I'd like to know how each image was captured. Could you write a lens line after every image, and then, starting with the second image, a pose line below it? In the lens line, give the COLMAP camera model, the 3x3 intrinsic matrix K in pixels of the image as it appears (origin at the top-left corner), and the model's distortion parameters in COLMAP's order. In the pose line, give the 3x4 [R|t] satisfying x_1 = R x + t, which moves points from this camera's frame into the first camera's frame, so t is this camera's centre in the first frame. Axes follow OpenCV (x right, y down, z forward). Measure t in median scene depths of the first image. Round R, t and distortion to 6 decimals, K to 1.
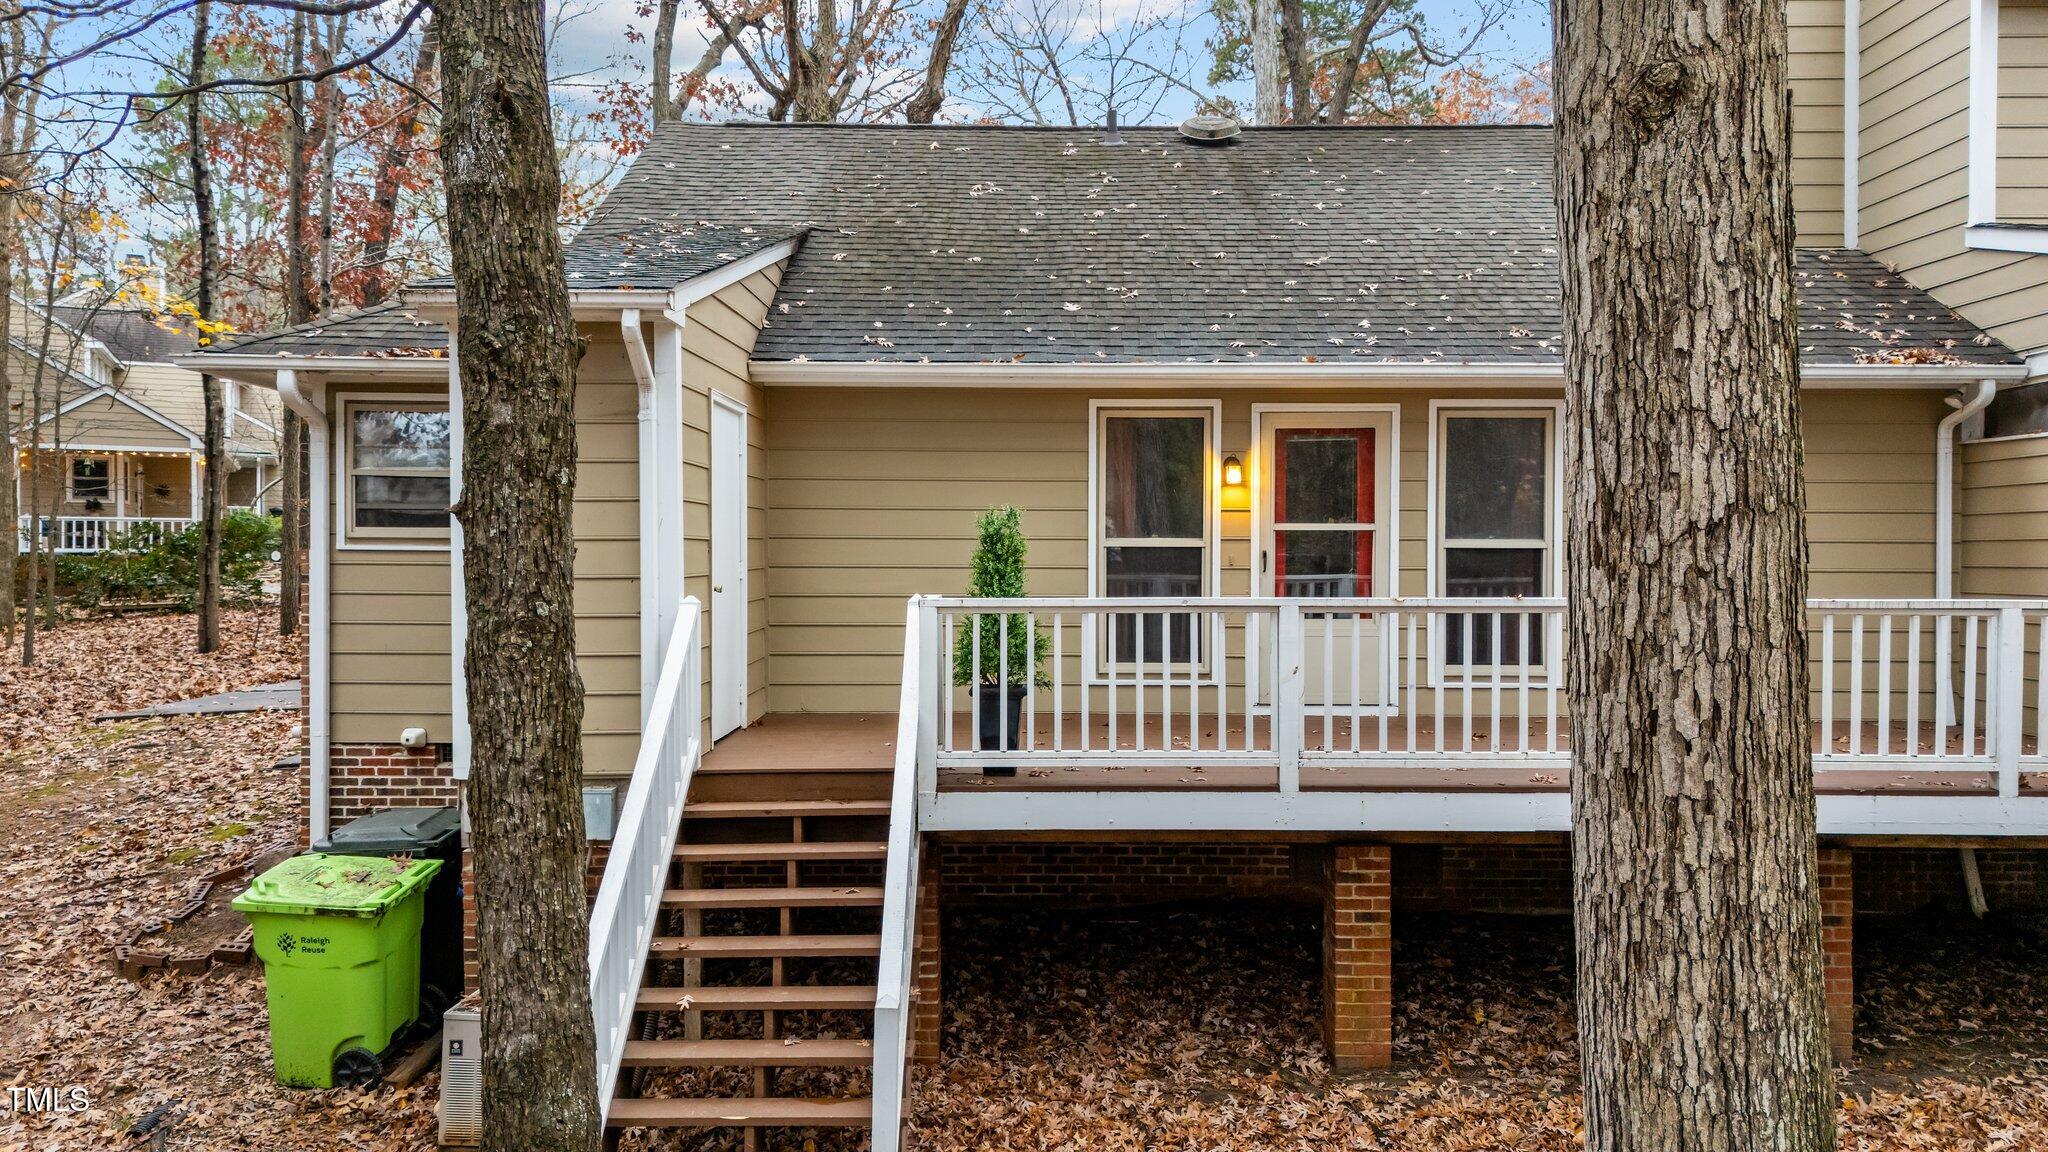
lens RADIAL K [[1496.0, 0, 1024.0], [0, 1496.0, 576.0], [0, 0, 1]] dist [0.071379, -0.075268]
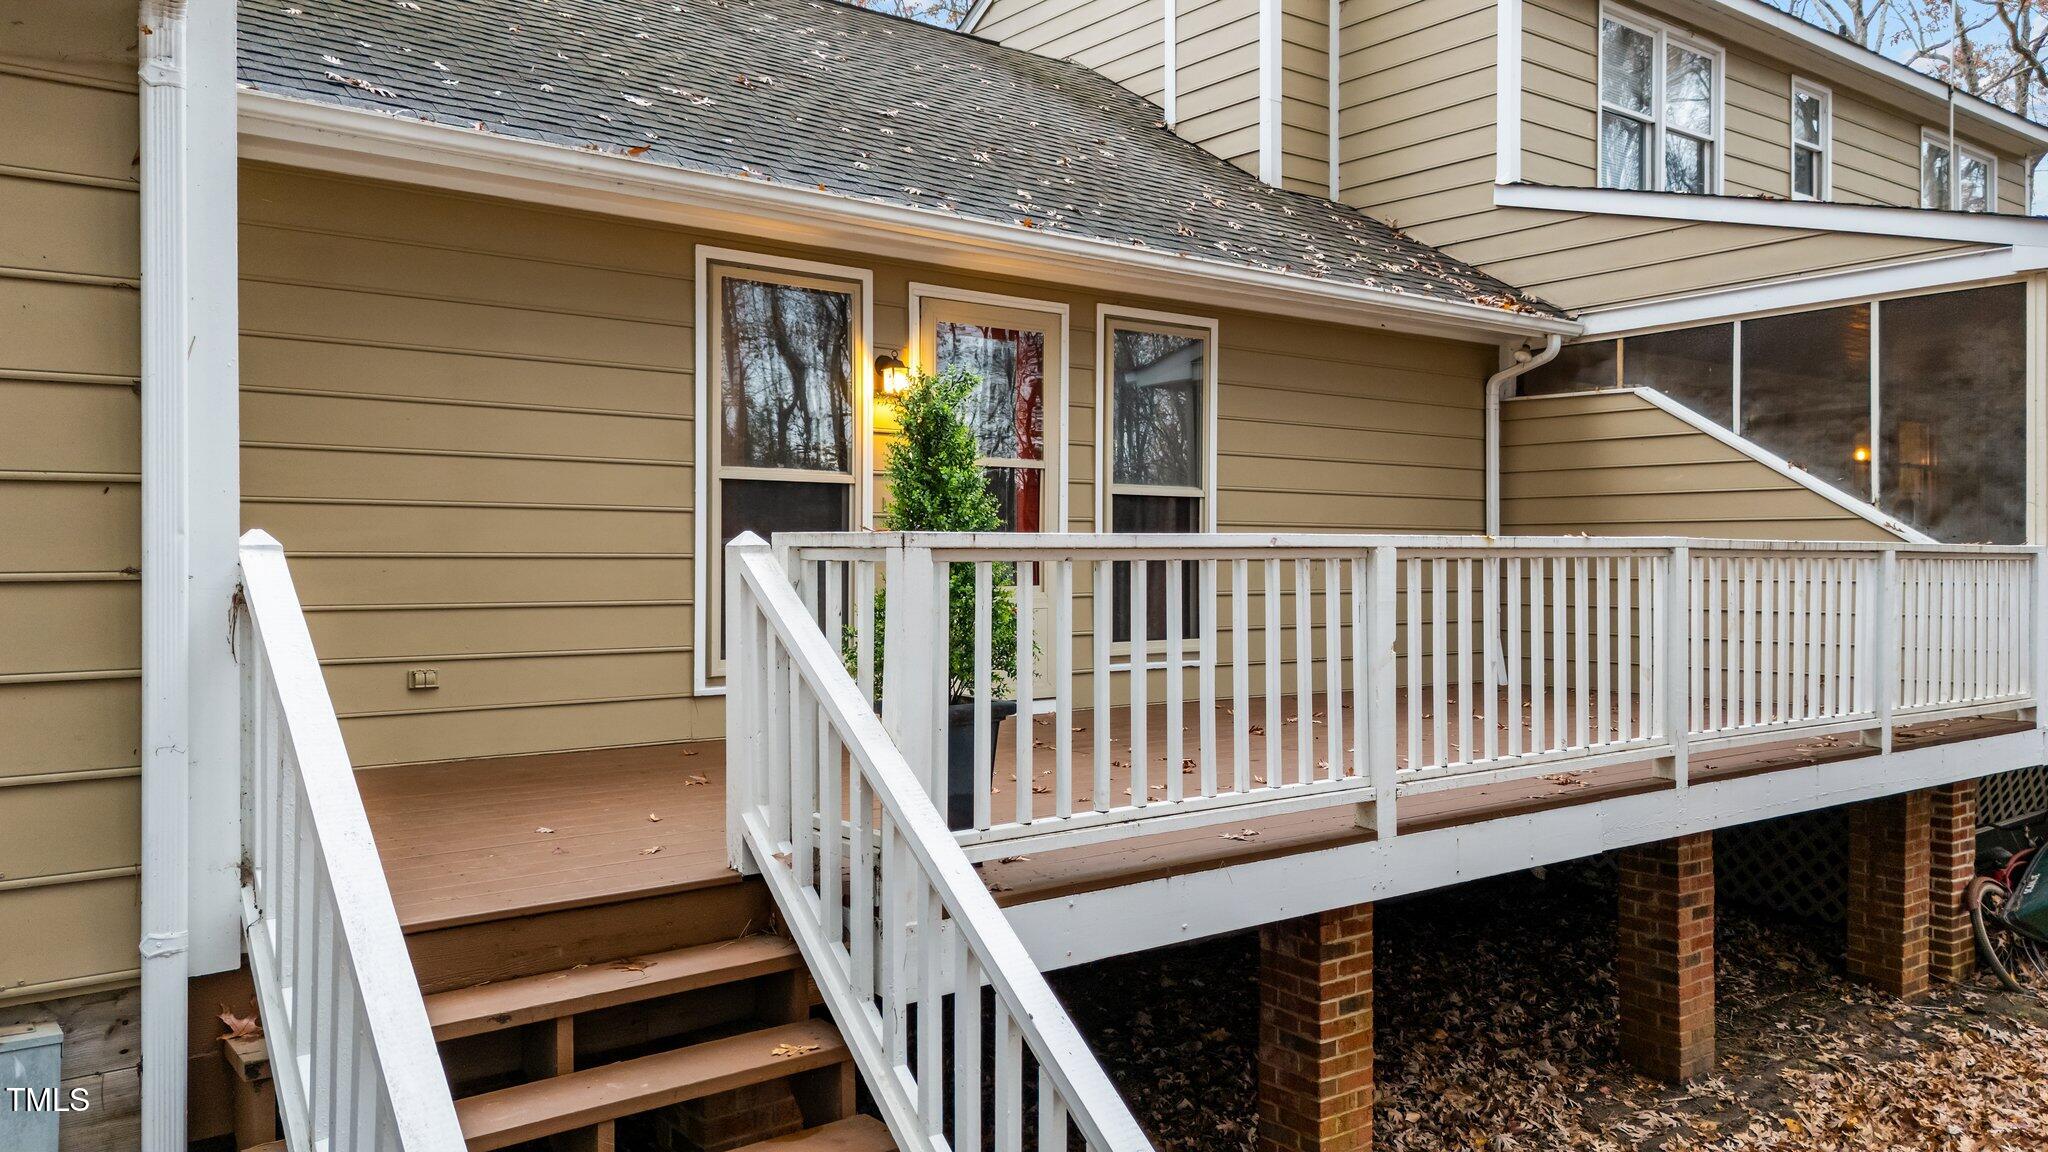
lens RADIAL K [[1510.6, 0, 1024.4], [0, 1510.6, 546.1], [0, 0, 1]] dist [0.066364, -0.067872]
pose [[0.794117, 0.002800, 0.607758, -0.237210], [0.006191, 0.999900, -0.012696, 0.018835], [-0.607733, 0.013845, 0.794021, 0.404502]]
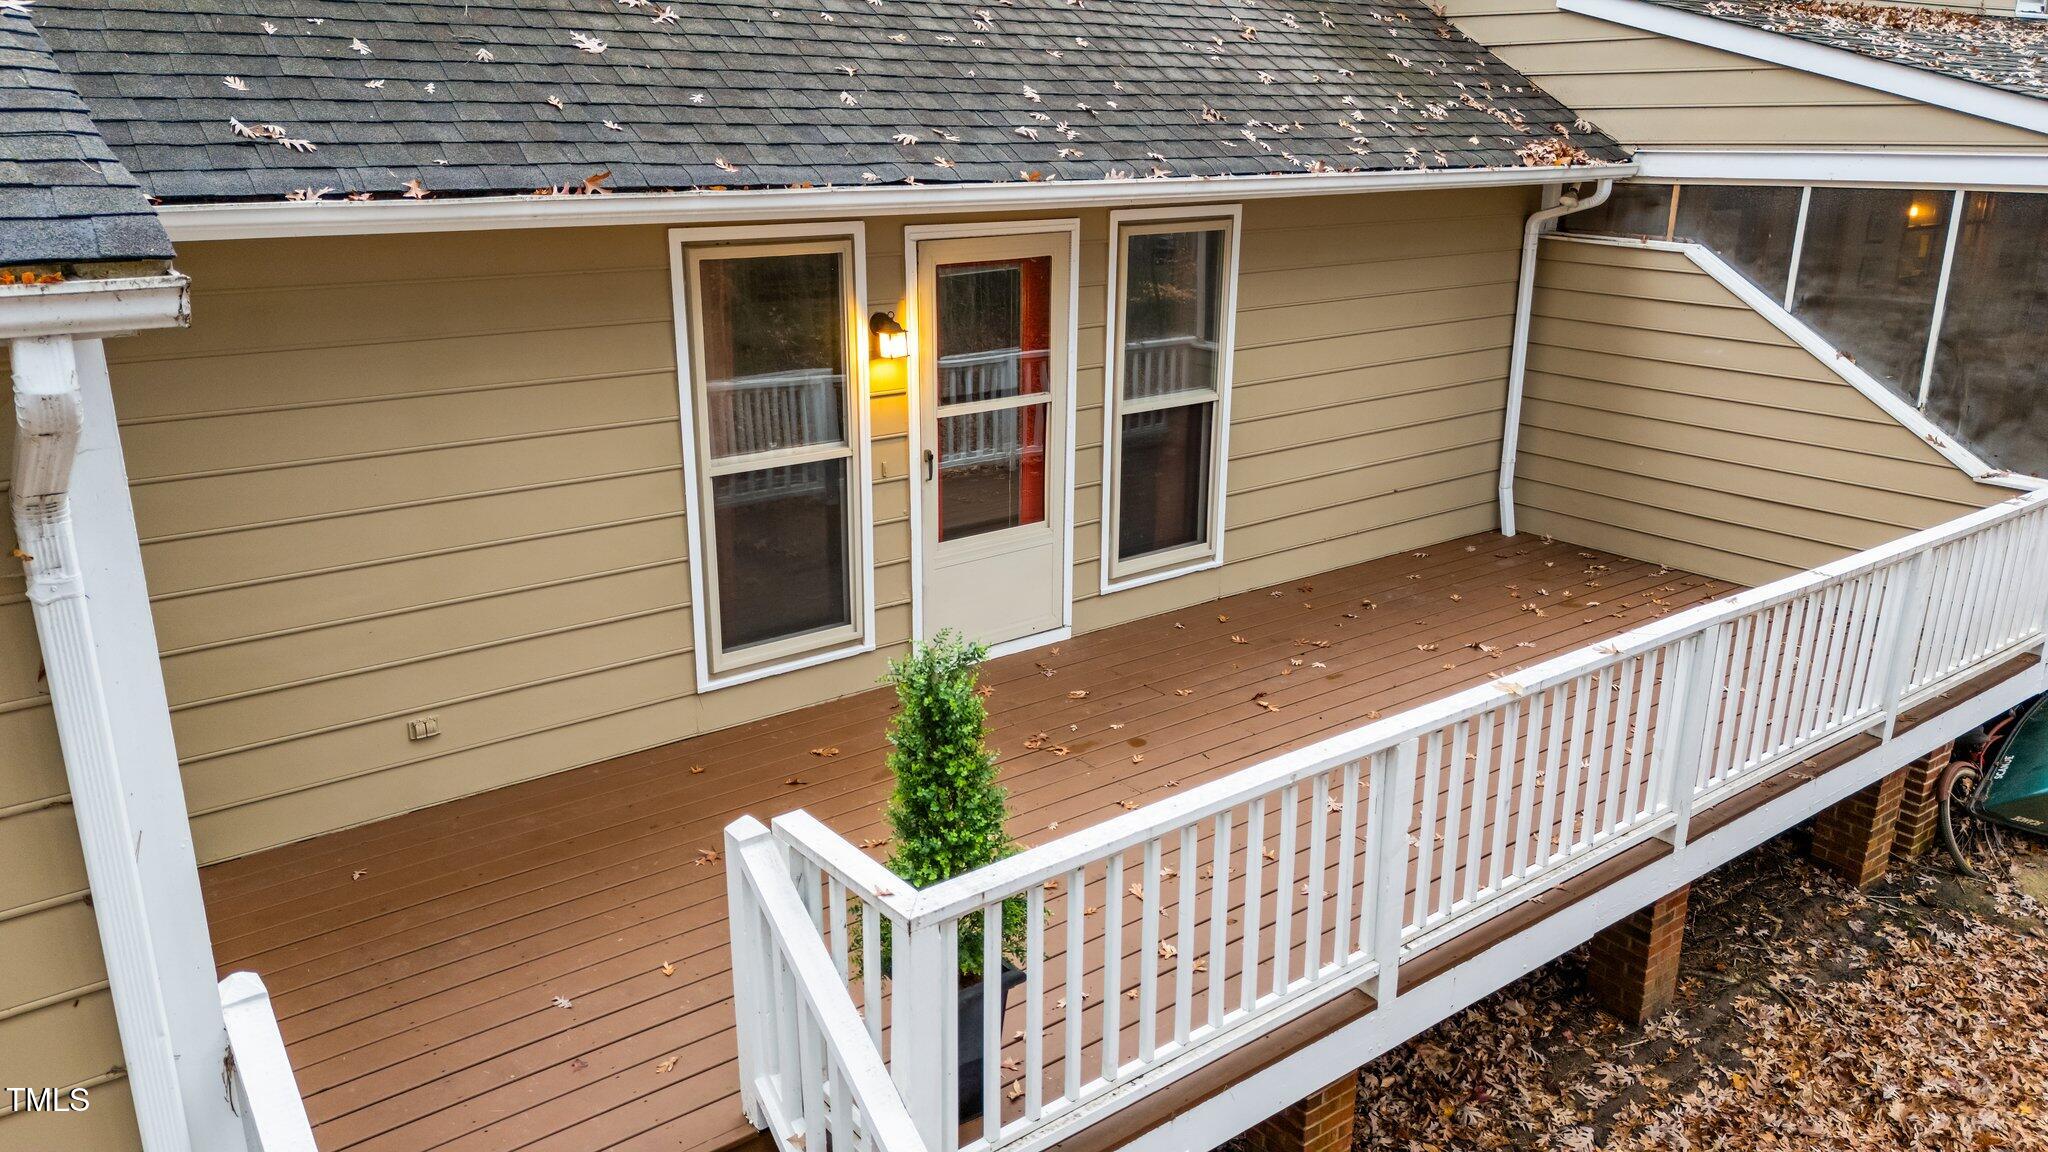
lens RADIAL K [[1496.0, 0, 1024.0], [0, 1496.0, 576.0], [0, 0, 1]] dist [0.071379, -0.075268]
pose [[0.794300, -0.176878, 0.581207, -0.207519], [0.002072, 0.957462, 0.288551, -0.157362], [-0.607522, -0.227992, 0.760879, 0.446744]]
